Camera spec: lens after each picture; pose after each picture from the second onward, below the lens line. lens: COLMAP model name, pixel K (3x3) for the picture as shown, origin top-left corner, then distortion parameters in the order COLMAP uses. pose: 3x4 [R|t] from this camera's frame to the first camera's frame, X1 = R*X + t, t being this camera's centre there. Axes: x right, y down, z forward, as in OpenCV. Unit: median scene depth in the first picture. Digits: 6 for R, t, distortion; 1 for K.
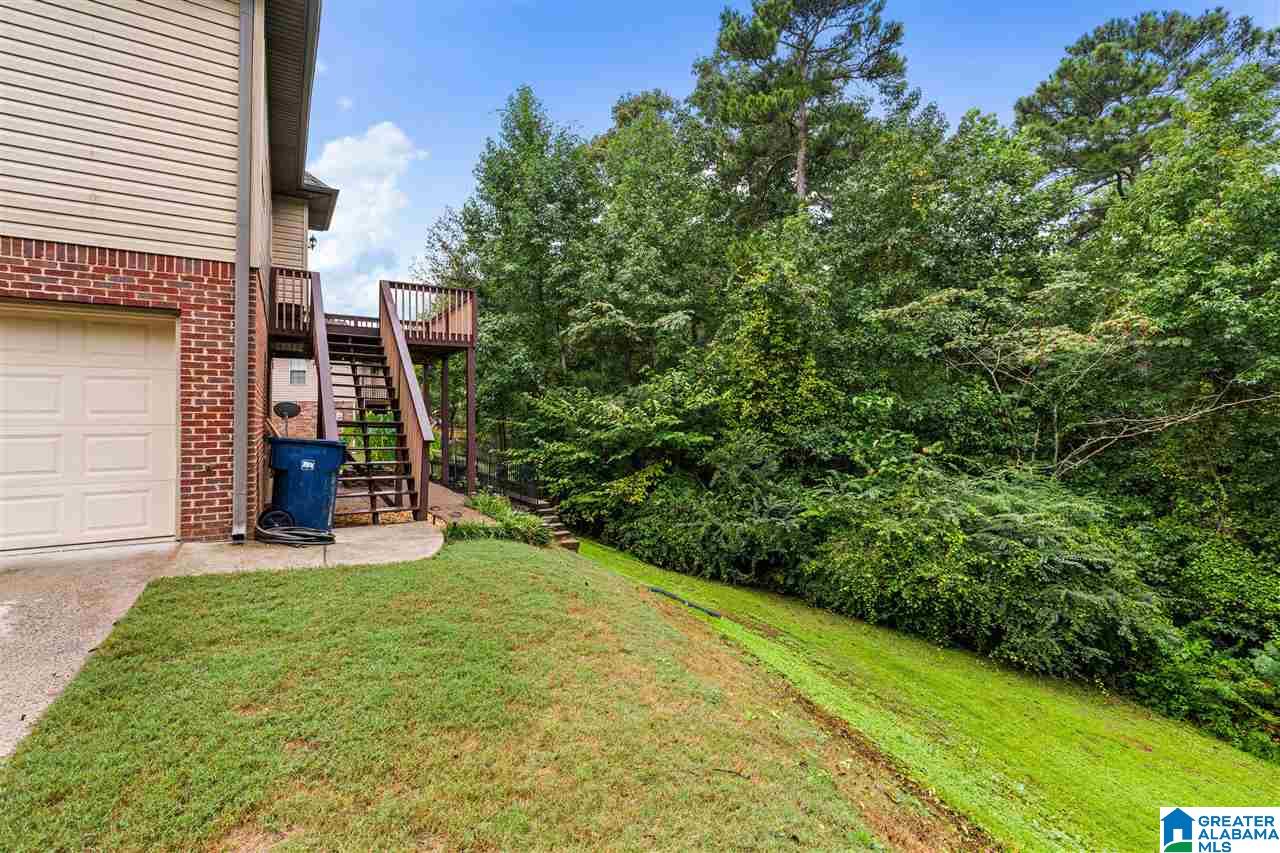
lens RADIAL K [[556.3, 0, 636.8], [0, 556.3, 414.4], [0, 0, 1]] dist [-0.003005, 0.002406]
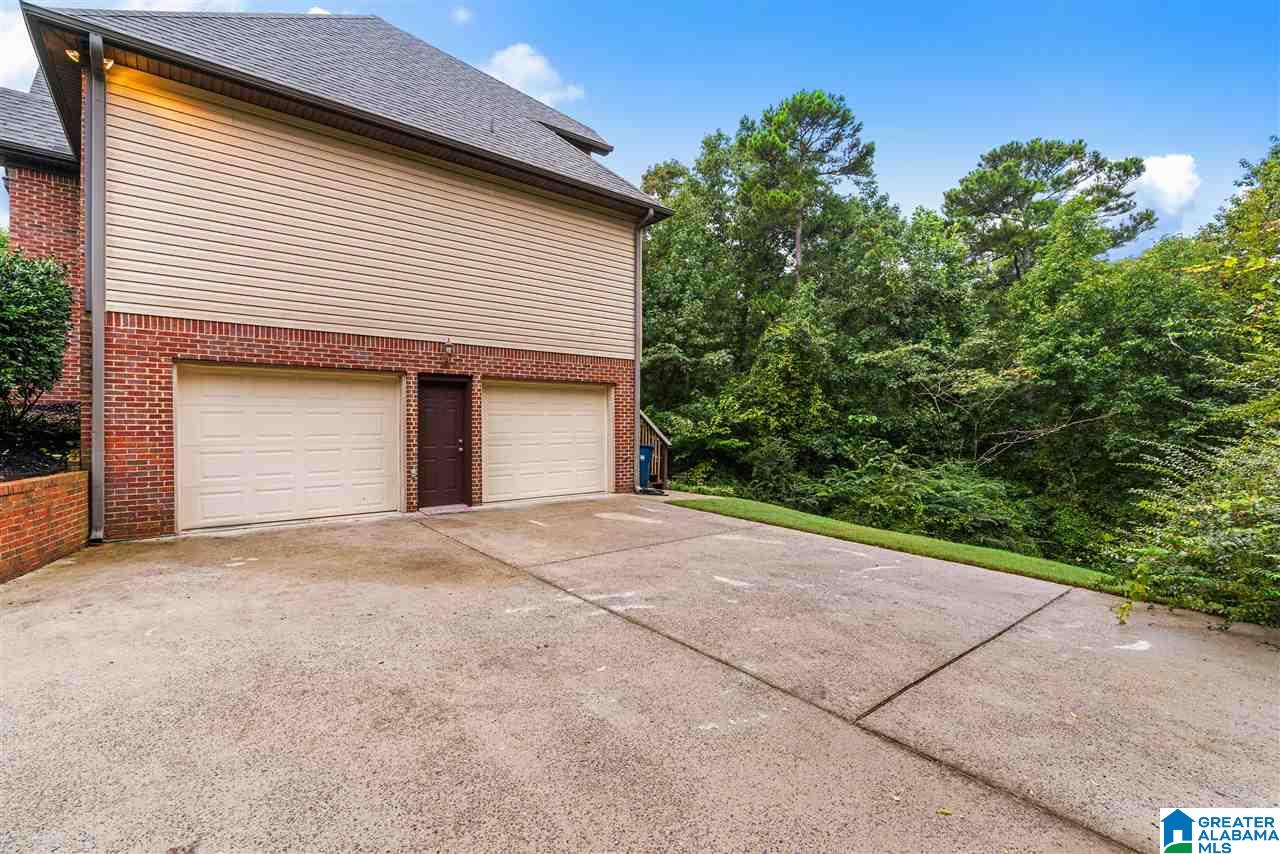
lens RADIAL K [[556.3, 0, 633.6], [0, 556.3, 427.8], [0, 0, 1]] dist [-0.003005, 0.002406]
pose [[0.992728, 0.002473, 0.120357, -0.333109], [-0.004309, 0.999878, 0.015003, -0.016954], [-0.120305, -0.015413, 0.992617, -0.366841]]
